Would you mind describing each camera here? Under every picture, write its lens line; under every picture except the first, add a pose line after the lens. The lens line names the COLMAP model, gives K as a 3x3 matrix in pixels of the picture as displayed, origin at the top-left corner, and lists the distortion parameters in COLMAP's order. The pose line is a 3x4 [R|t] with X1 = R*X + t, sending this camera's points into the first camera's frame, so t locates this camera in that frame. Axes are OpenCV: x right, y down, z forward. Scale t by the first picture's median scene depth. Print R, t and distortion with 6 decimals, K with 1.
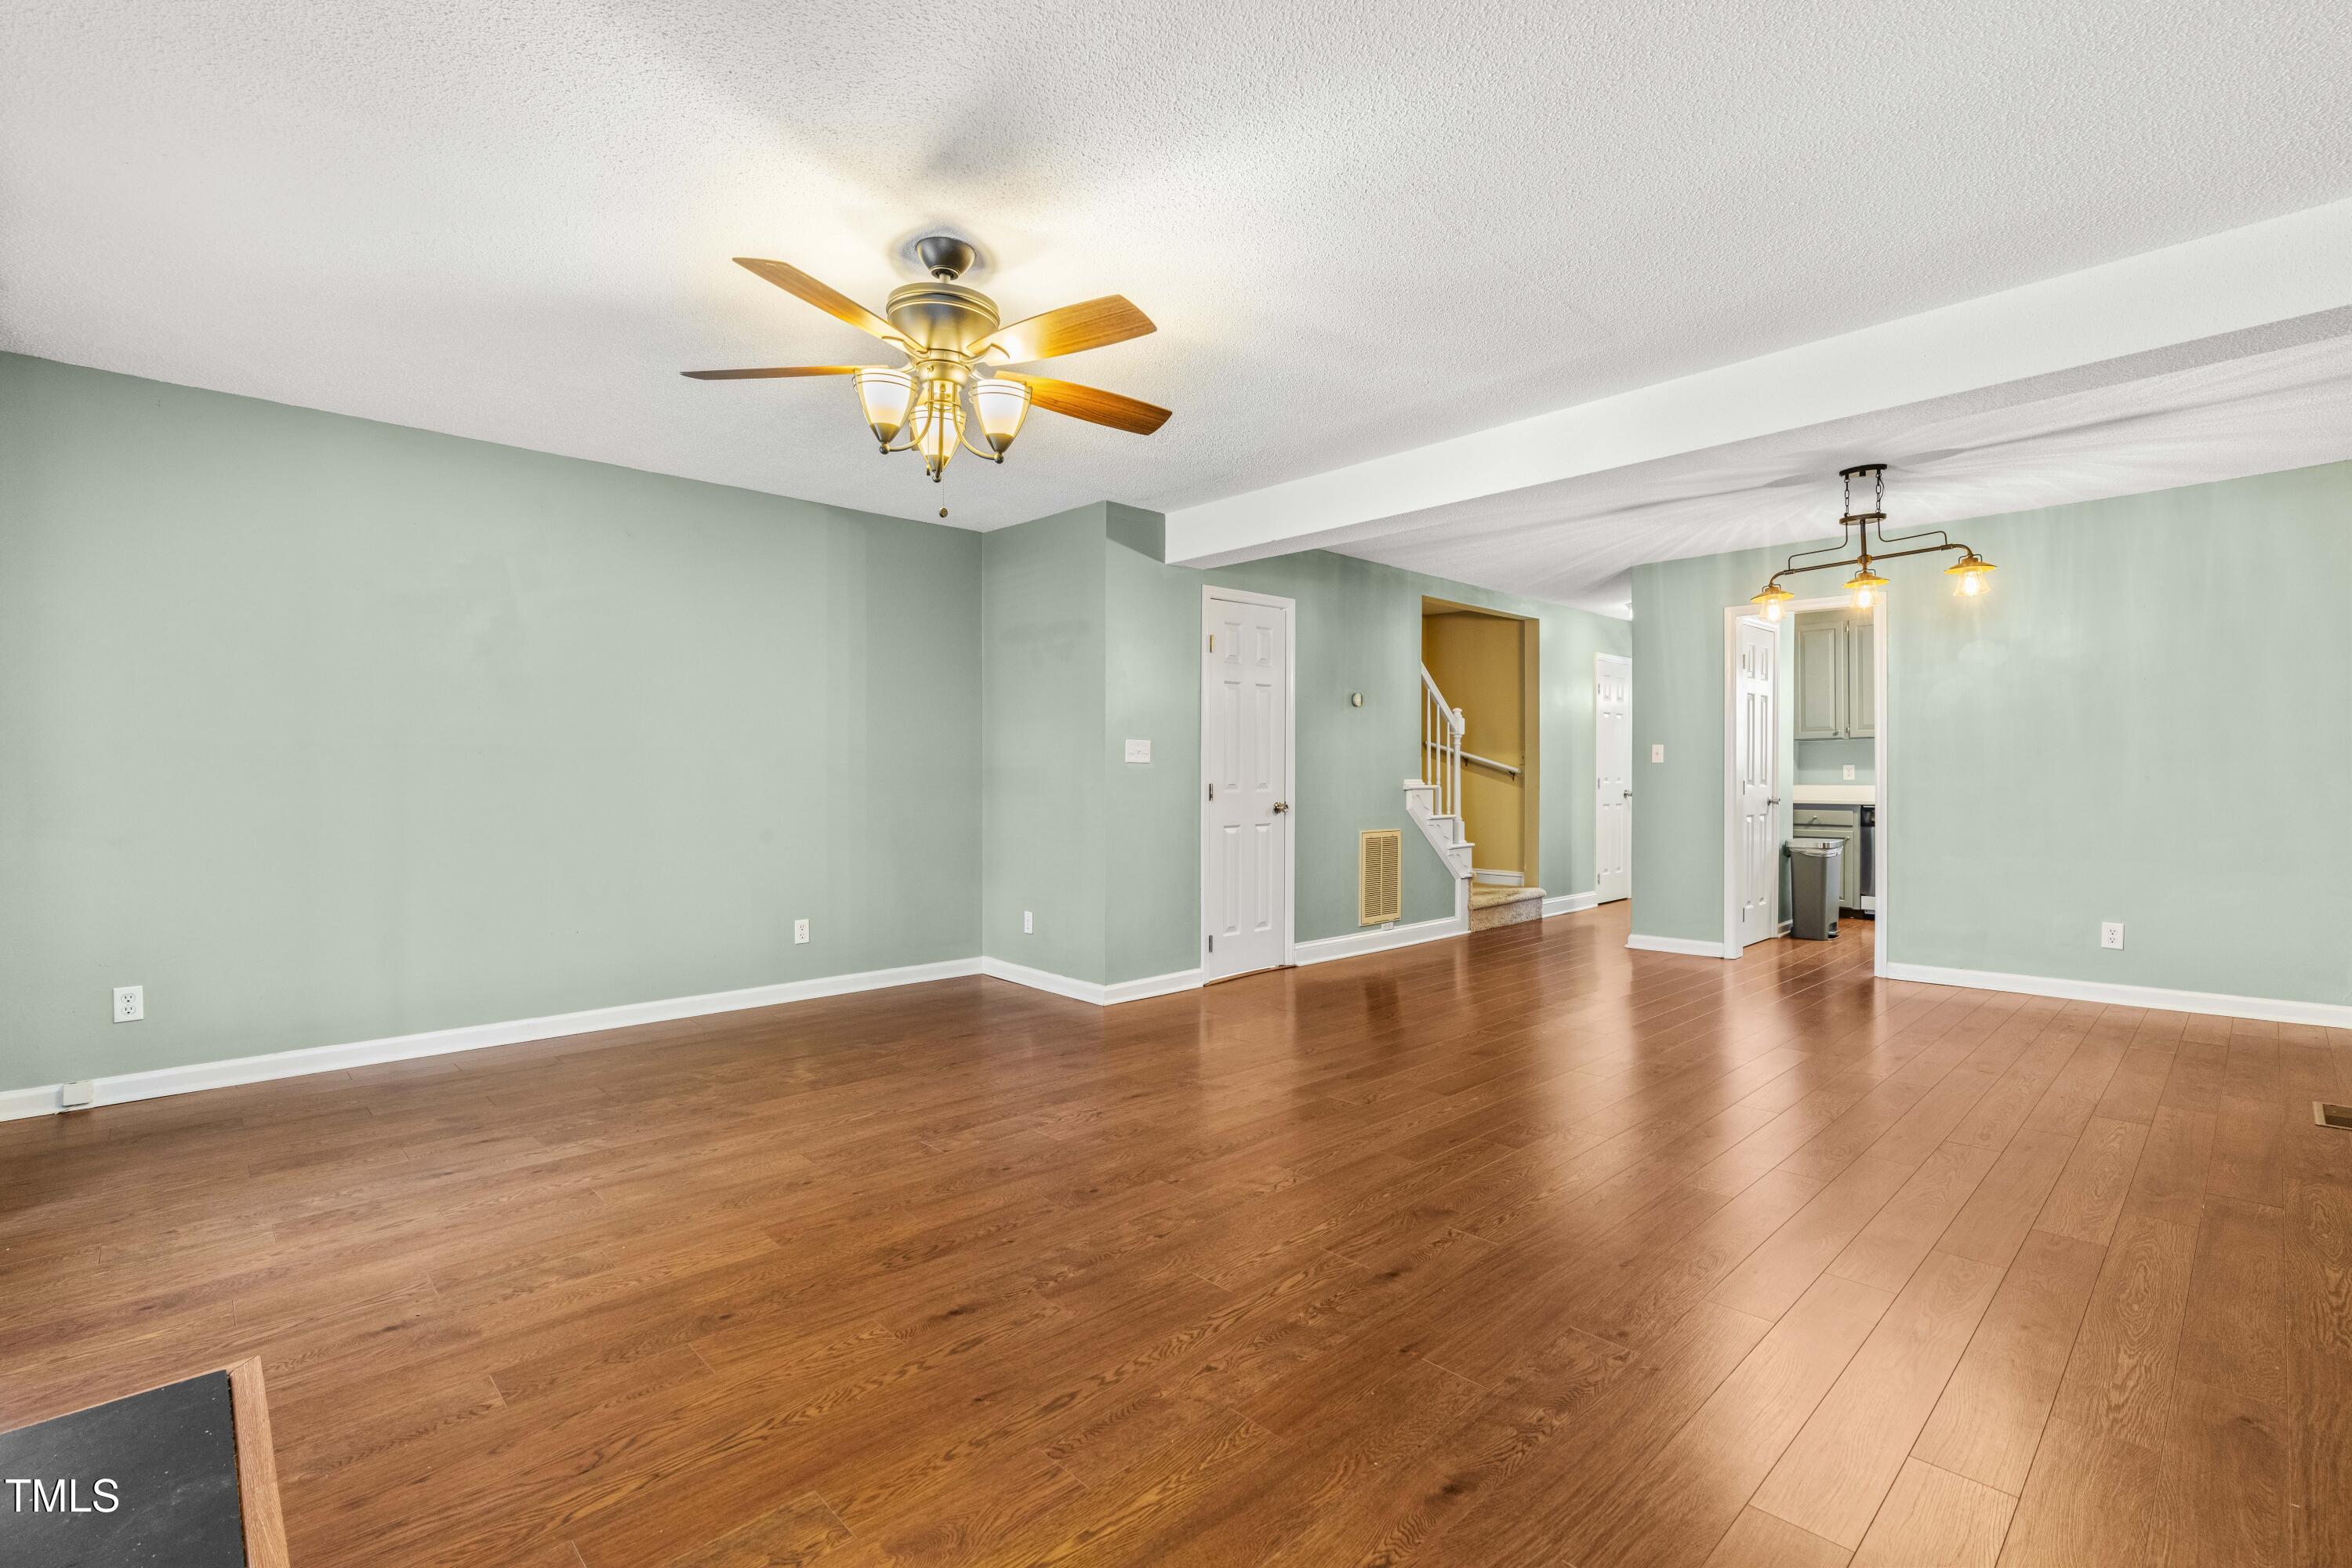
lens RADIAL K [[1066.5, 0, 1174.5], [0, 1066.5, 769.0], [0, 0, 1]] dist [-0.002816, -0.000367]
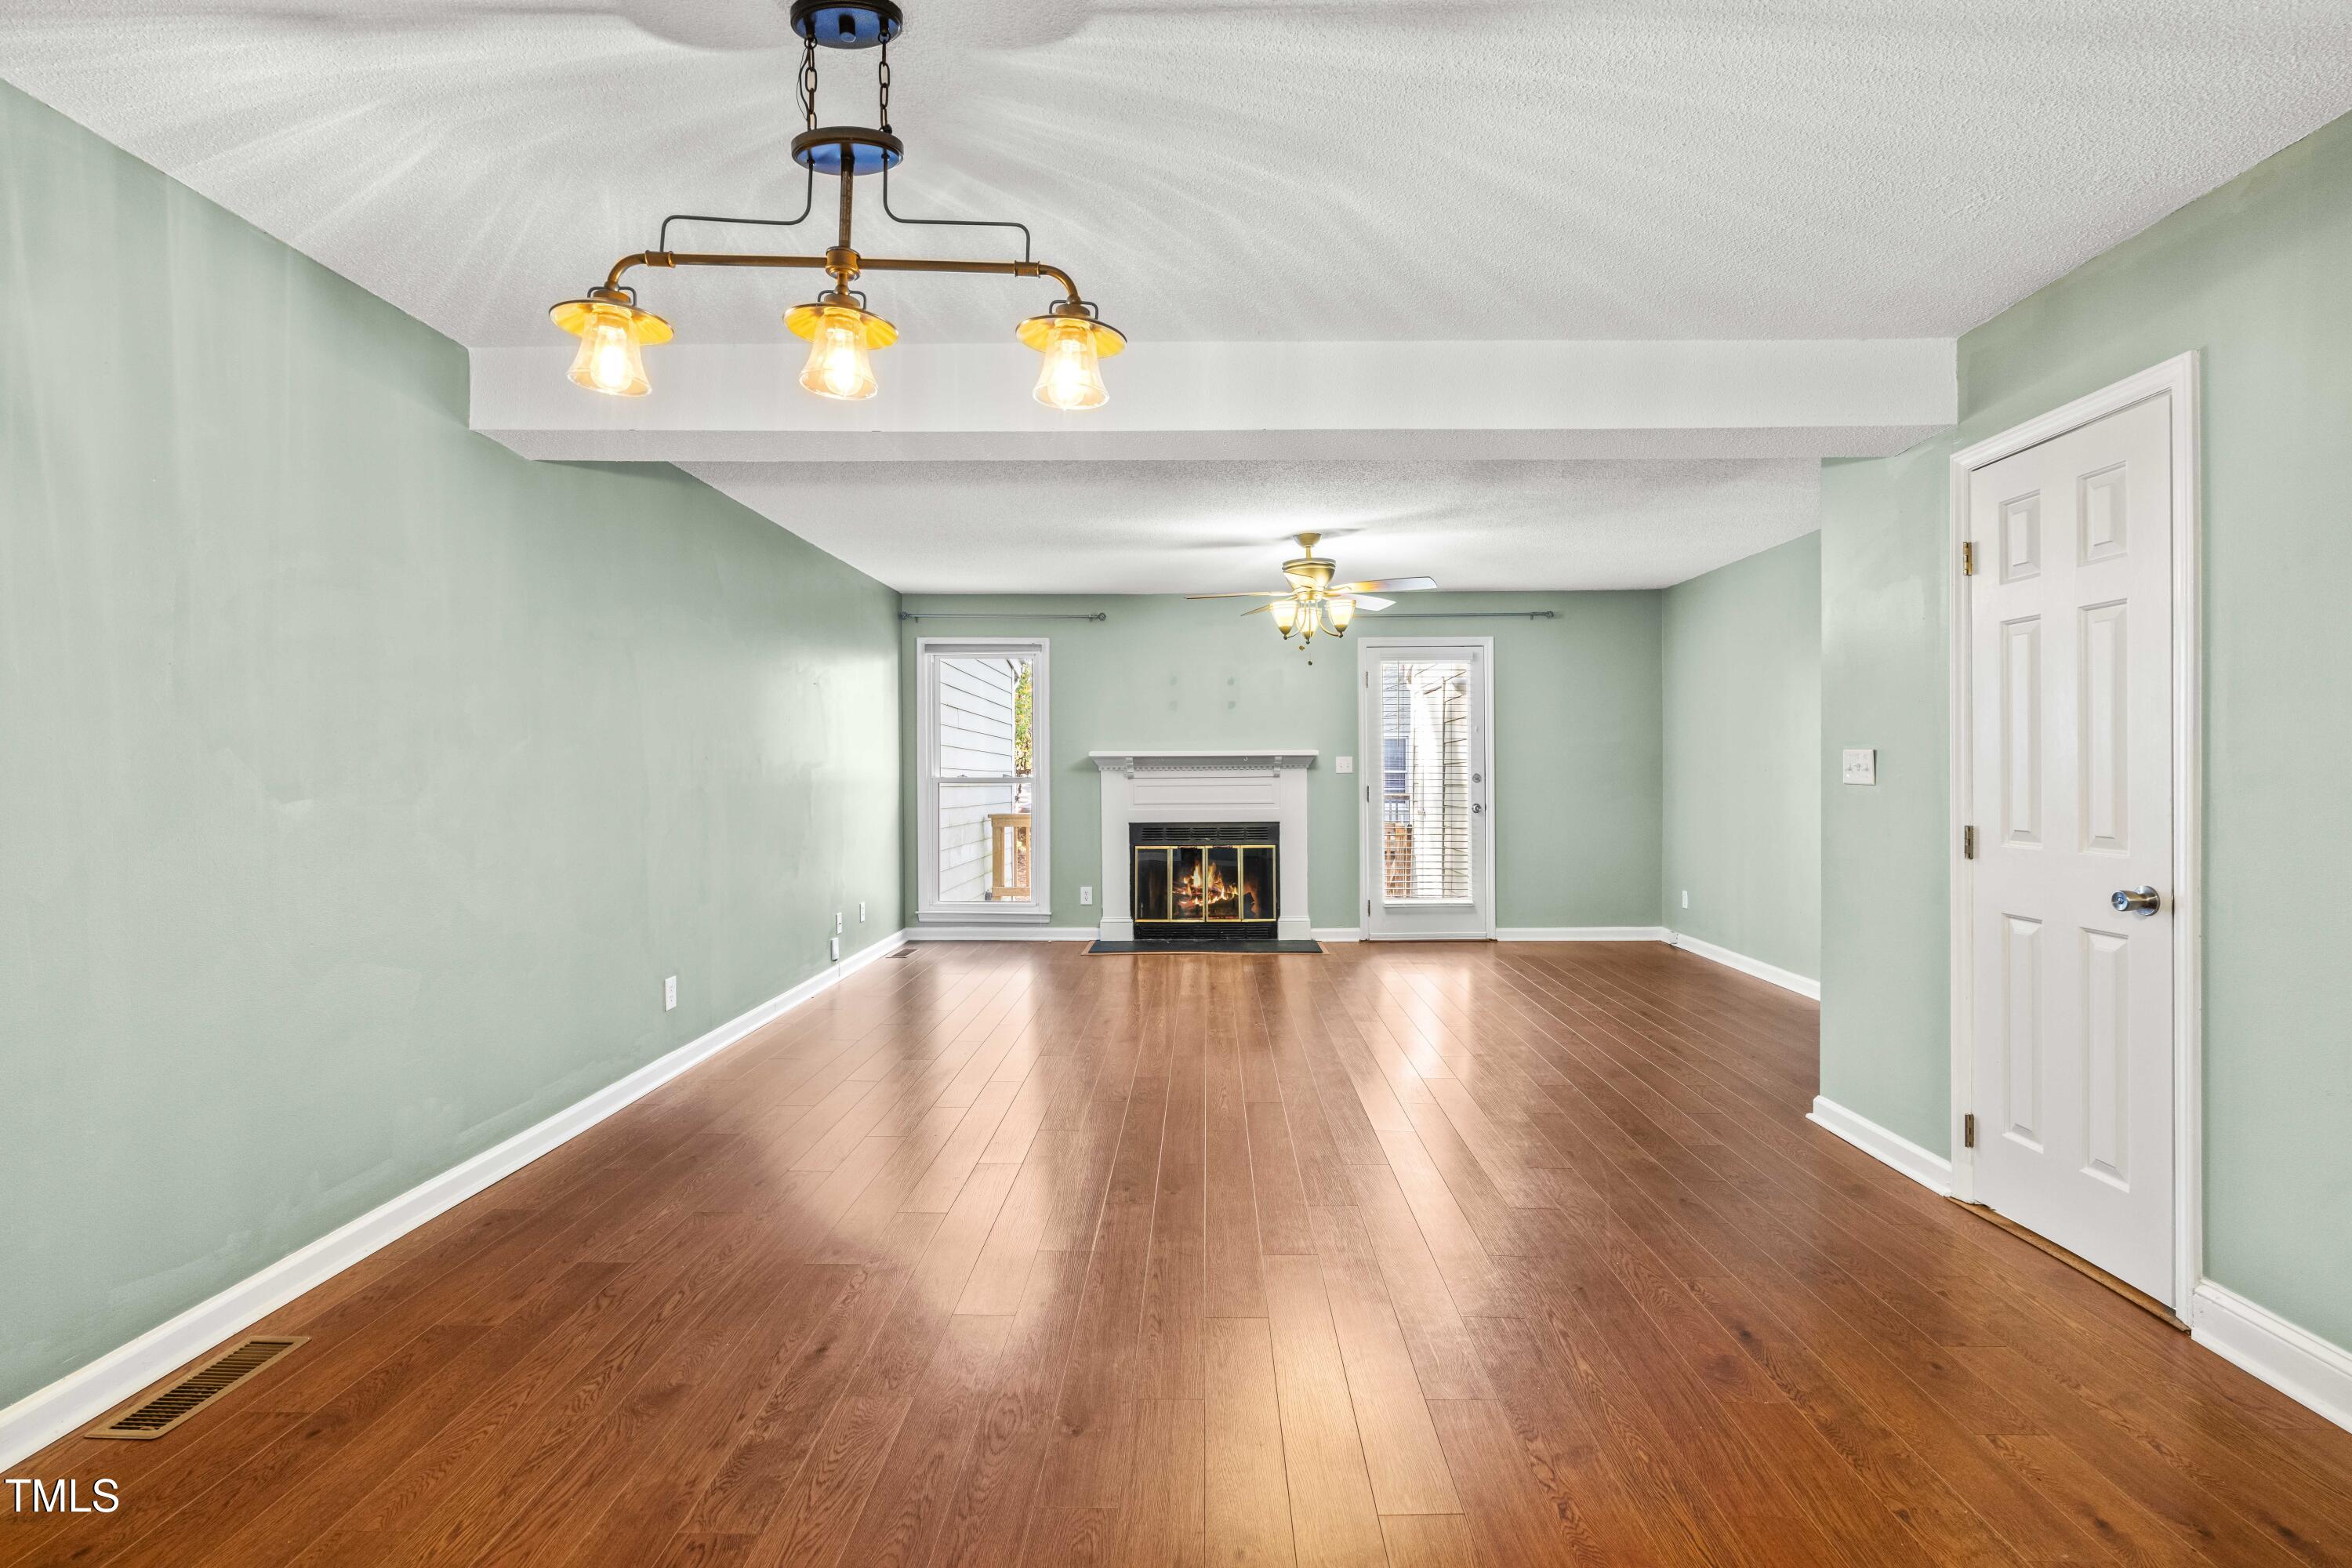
lens RADIAL K [[1066.5, 0, 1174.5], [0, 1066.5, 769.0], [0, 0, 1]] dist [-0.002816, -0.000367]
pose [[-0.699701, -0.000860, -0.714435, 0.675376], [0.001092, 0.999997, -0.002272, -0.013738], [0.714435, -0.002370, -0.699698, 1.072982]]
